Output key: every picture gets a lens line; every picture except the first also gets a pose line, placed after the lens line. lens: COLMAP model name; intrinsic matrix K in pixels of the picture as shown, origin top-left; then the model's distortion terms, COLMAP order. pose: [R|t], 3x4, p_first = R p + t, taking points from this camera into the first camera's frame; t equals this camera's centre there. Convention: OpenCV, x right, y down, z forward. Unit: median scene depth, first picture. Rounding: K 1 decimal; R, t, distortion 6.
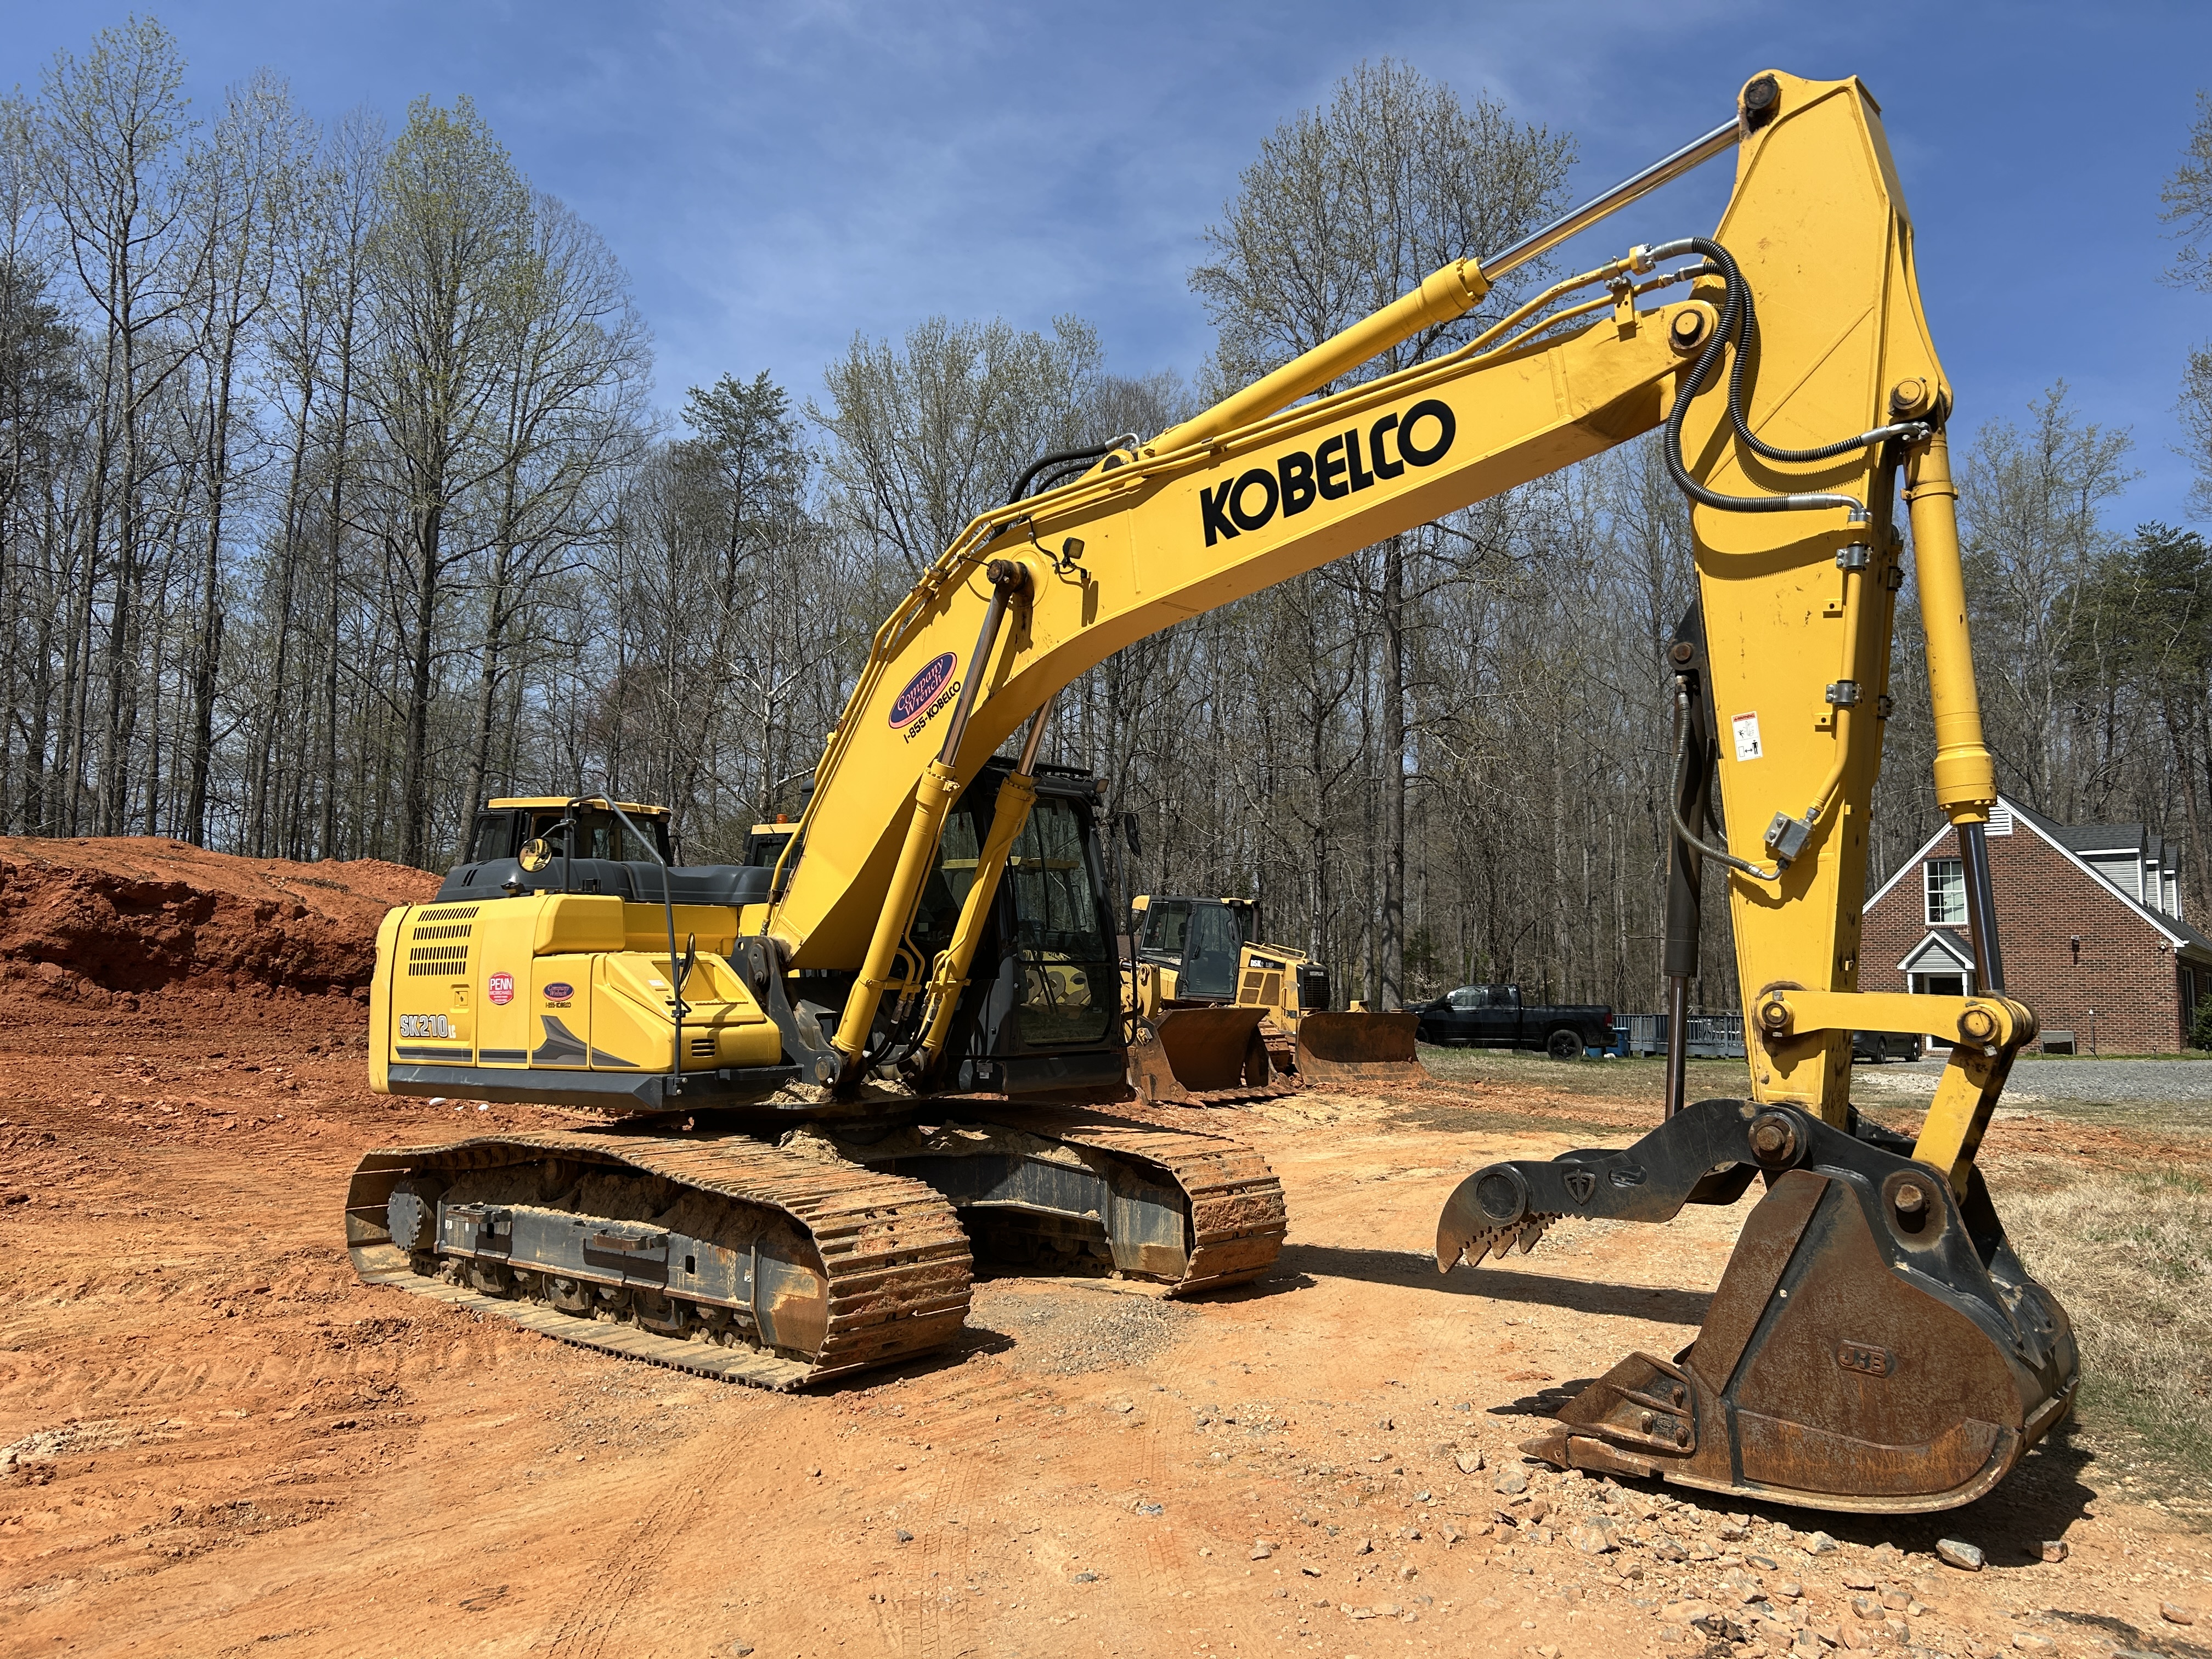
lens RADIAL K [[1647.0, 0, 1106.0], [0, 1647.0, 829.5], [0, 0, 1]] dist [0.092888, -0.180949]
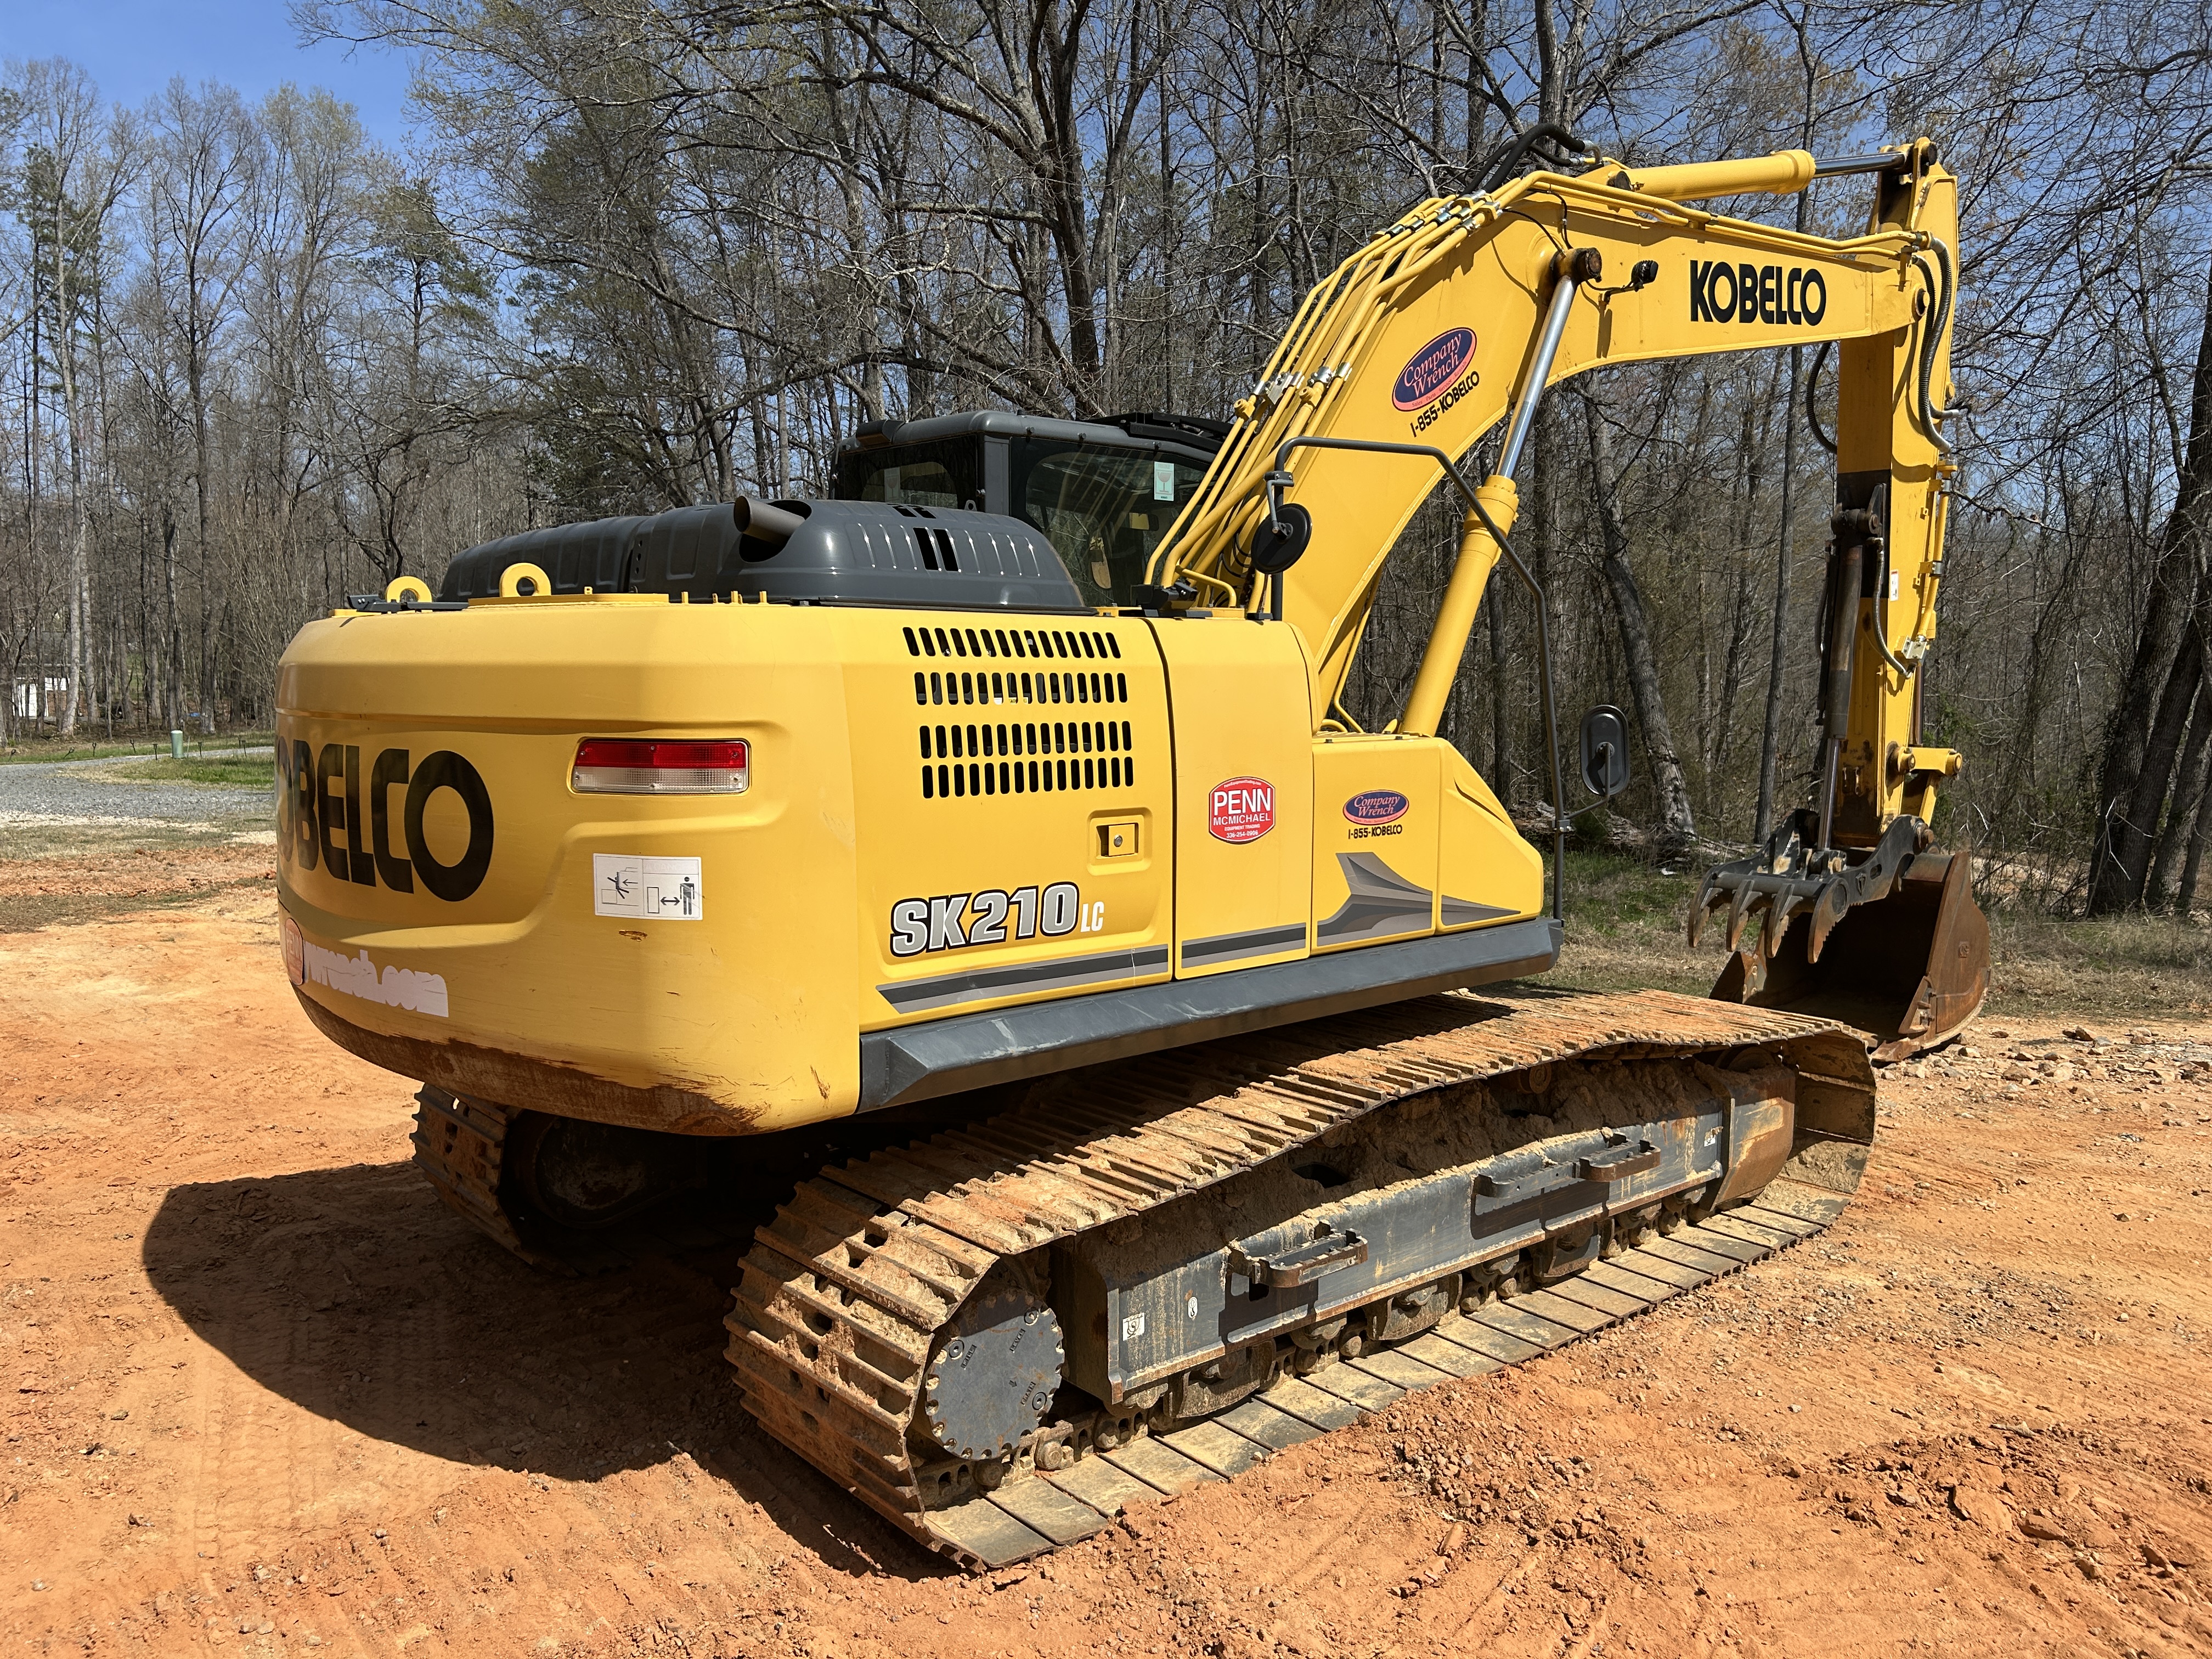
lens RADIAL K [[1706.2, 0, 1147.0], [0, 1706.2, 809.5], [0, 0, 1]] dist [0.107619, -0.189049]
pose [[0.116744, -0.076531, 0.990209, -1.086068], [-0.105372, 0.990445, 0.088973, 0.067920], [-0.987556, -0.114728, 0.107564, 1.226985]]
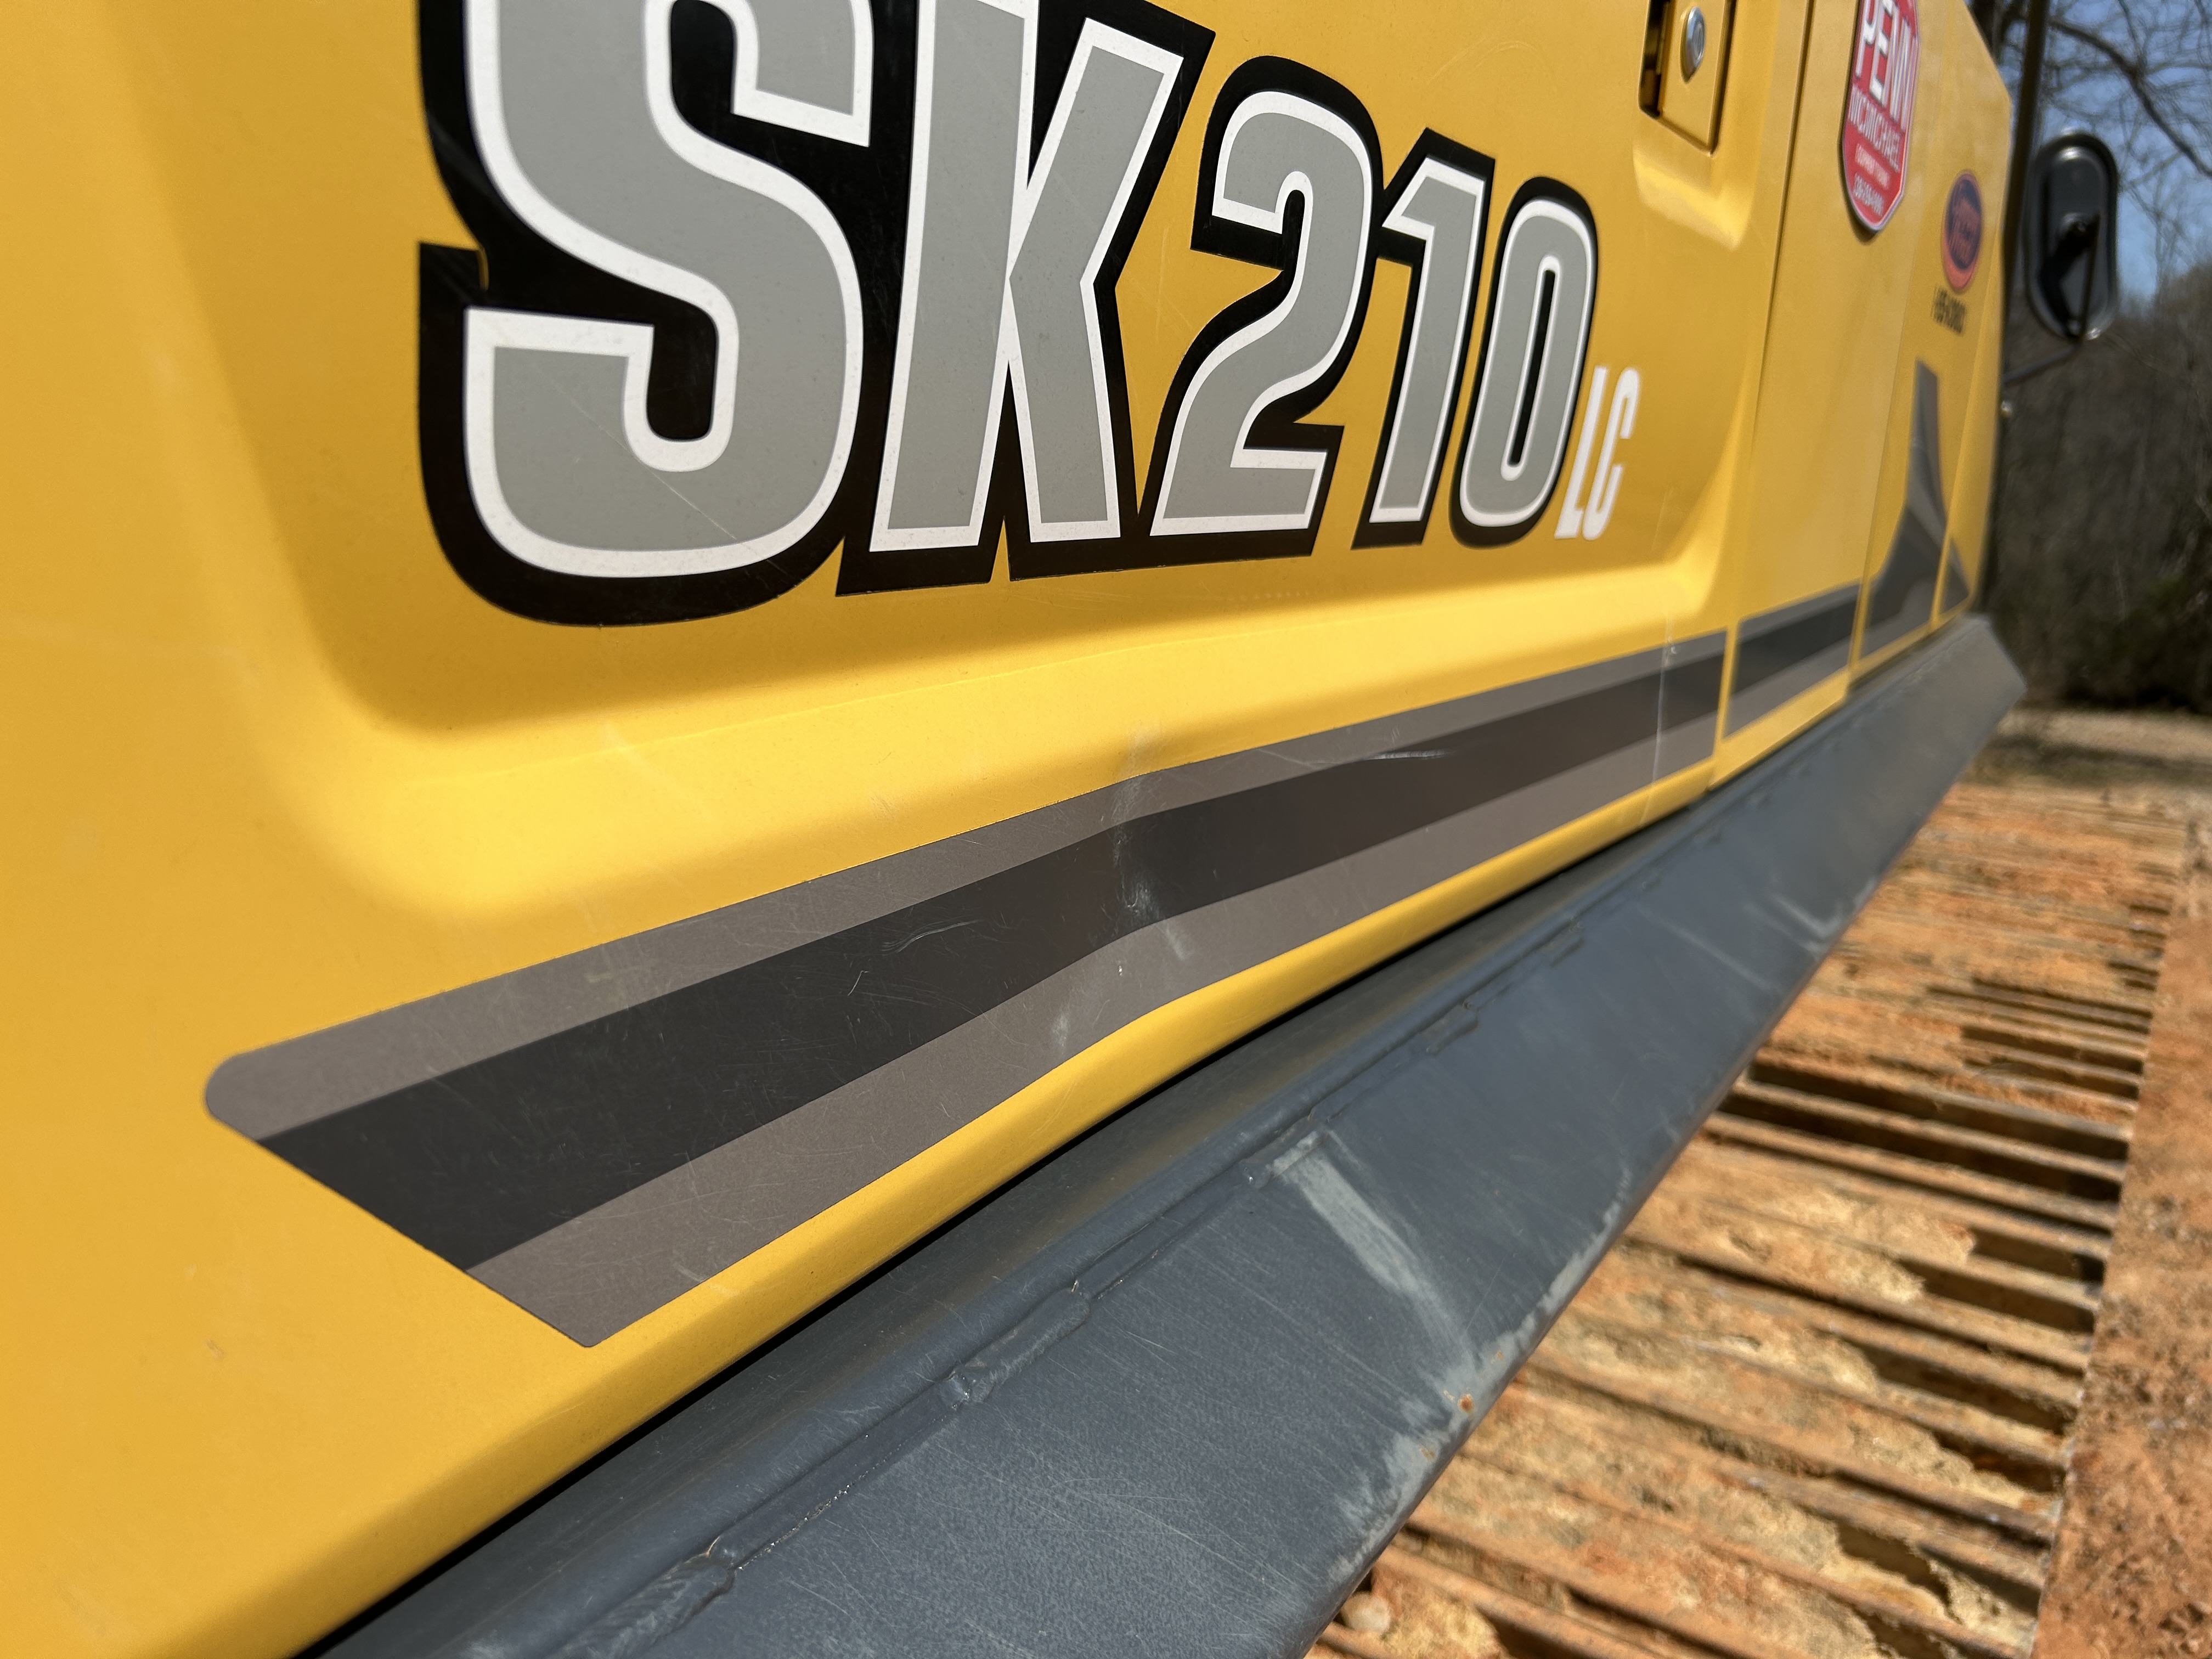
lens RADIAL K [[1665.7, 0, 1106.0], [0, 1665.7, 829.5], [0, 0, 1]] dist [0.103832, -0.182989]
pose [[-0.165253, -0.222696, 0.960780, -0.610003], [-0.143837, 0.969200, 0.199908, 0.164164], [-0.975706, -0.105160, -0.192195, 1.349948]]
